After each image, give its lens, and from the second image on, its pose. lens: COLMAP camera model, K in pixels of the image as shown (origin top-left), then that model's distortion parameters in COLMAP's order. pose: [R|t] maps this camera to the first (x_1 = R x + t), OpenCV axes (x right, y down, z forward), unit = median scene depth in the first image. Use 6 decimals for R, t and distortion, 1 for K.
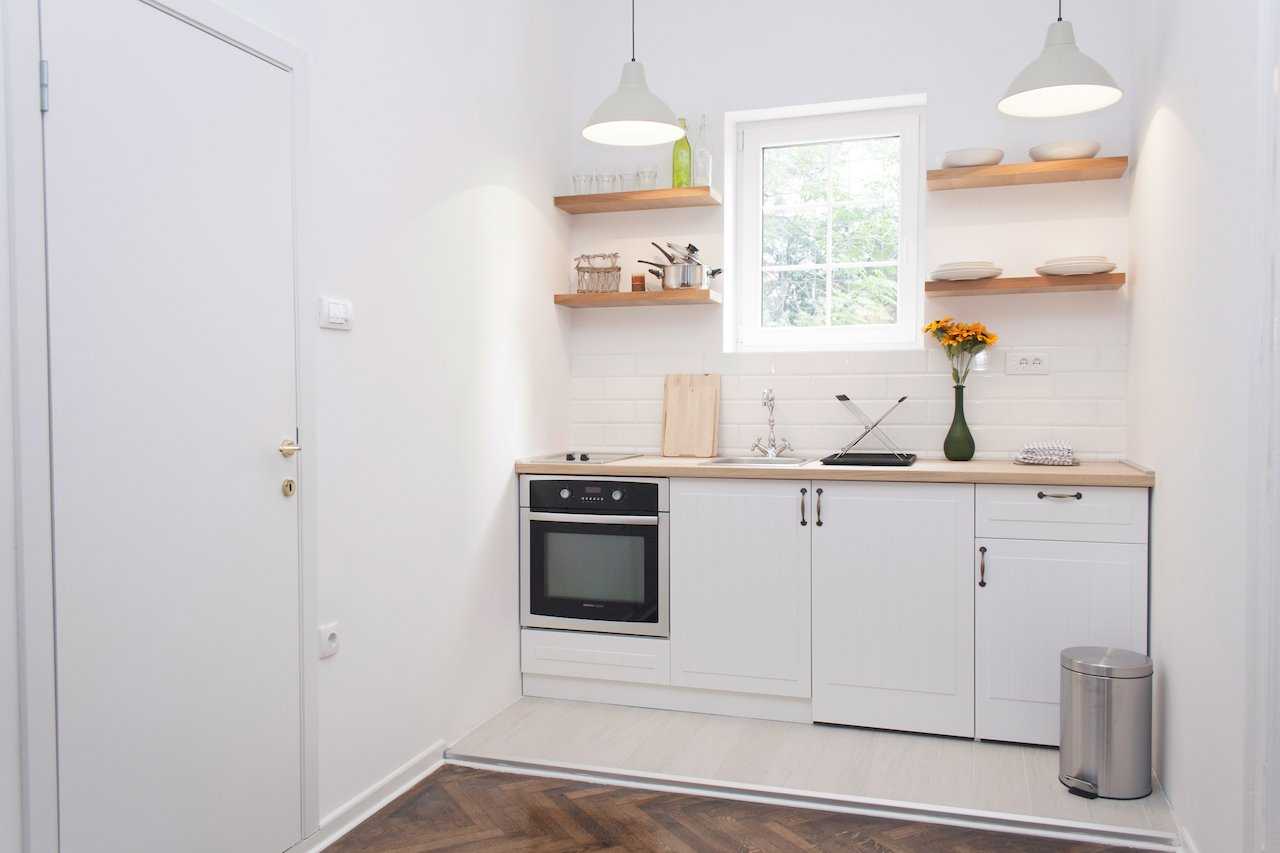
lens RADIAL K [[1057.7, 0, 640.4], [0, 1057.7, 456.5], [0, 0, 1]] dist [-0.001760, -0.001397]
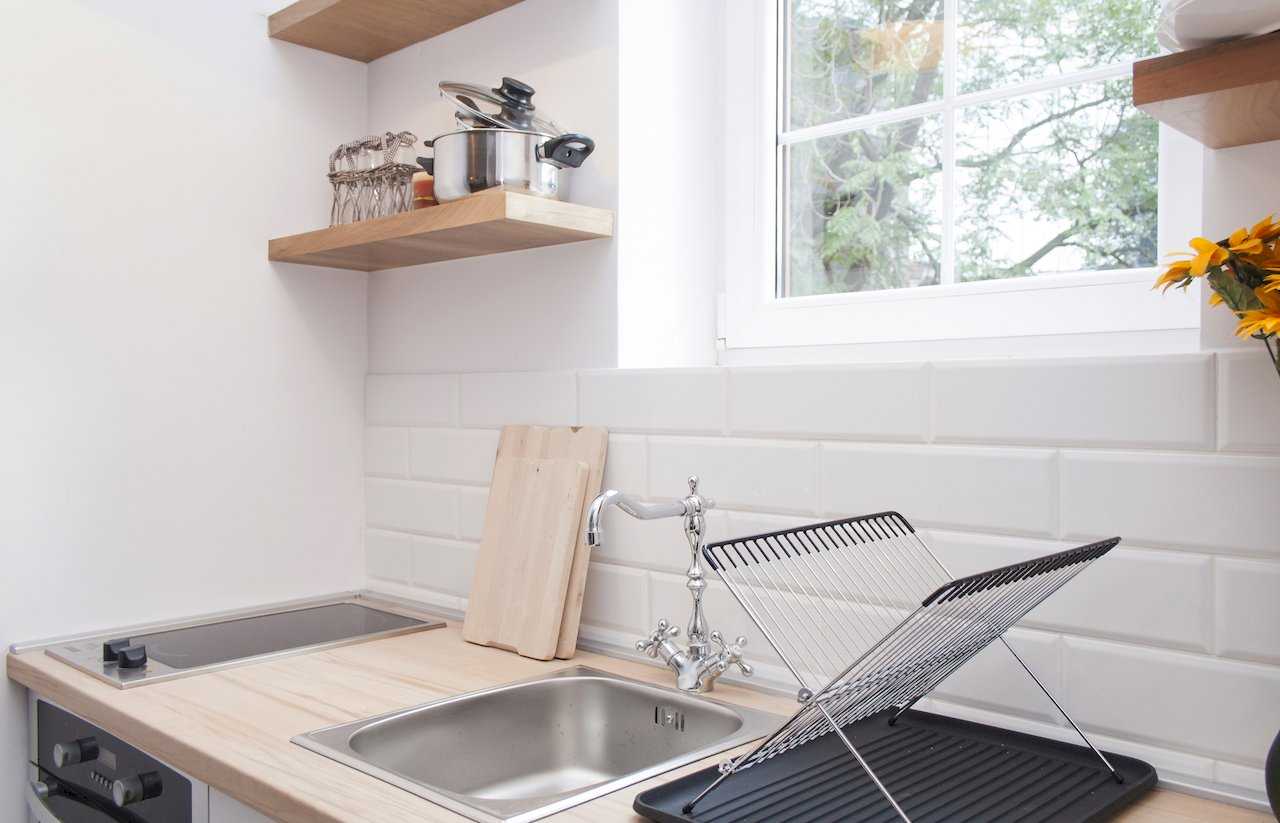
lens RADIAL K [[1022.1, 0, 669.7], [0, 1022.1, 410.8], [0, 0, 1]] dist [0.007016, 0.001456]
pose [[0.882183, 0.010419, -0.470791, 0.285556], [-0.022512, 0.999545, -0.020062, -0.084285], [0.470368, 0.028297, 0.882017, 0.761647]]
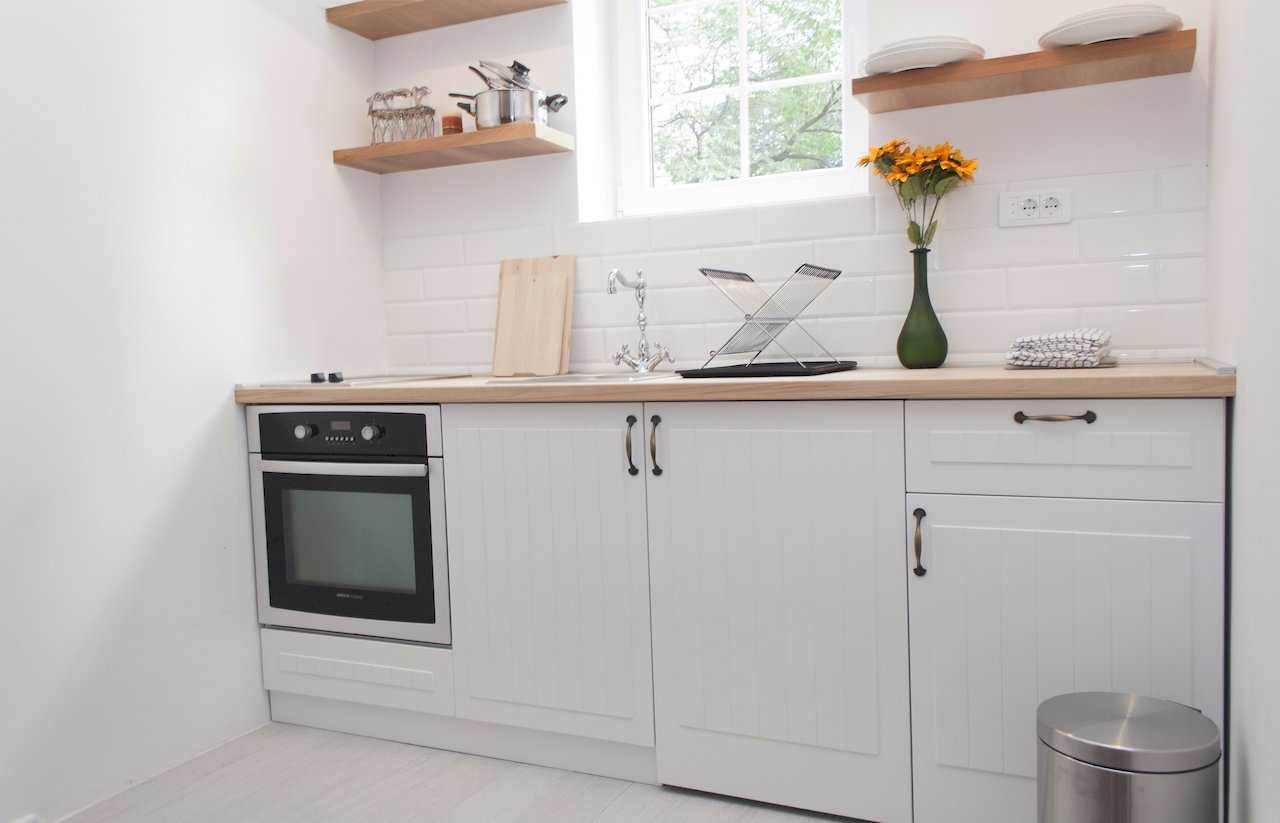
lens RADIAL K [[1017.9, 0, 608.4], [0, 1017.9, 446.3], [0, 0, 1]] dist [0.010313, -0.003869]
pose [[0.986541, -0.017032, -0.162626, 0.221404], [0.023866, 0.998908, 0.040162, 0.022112], [0.161764, -0.043503, 0.985870, 0.378017]]
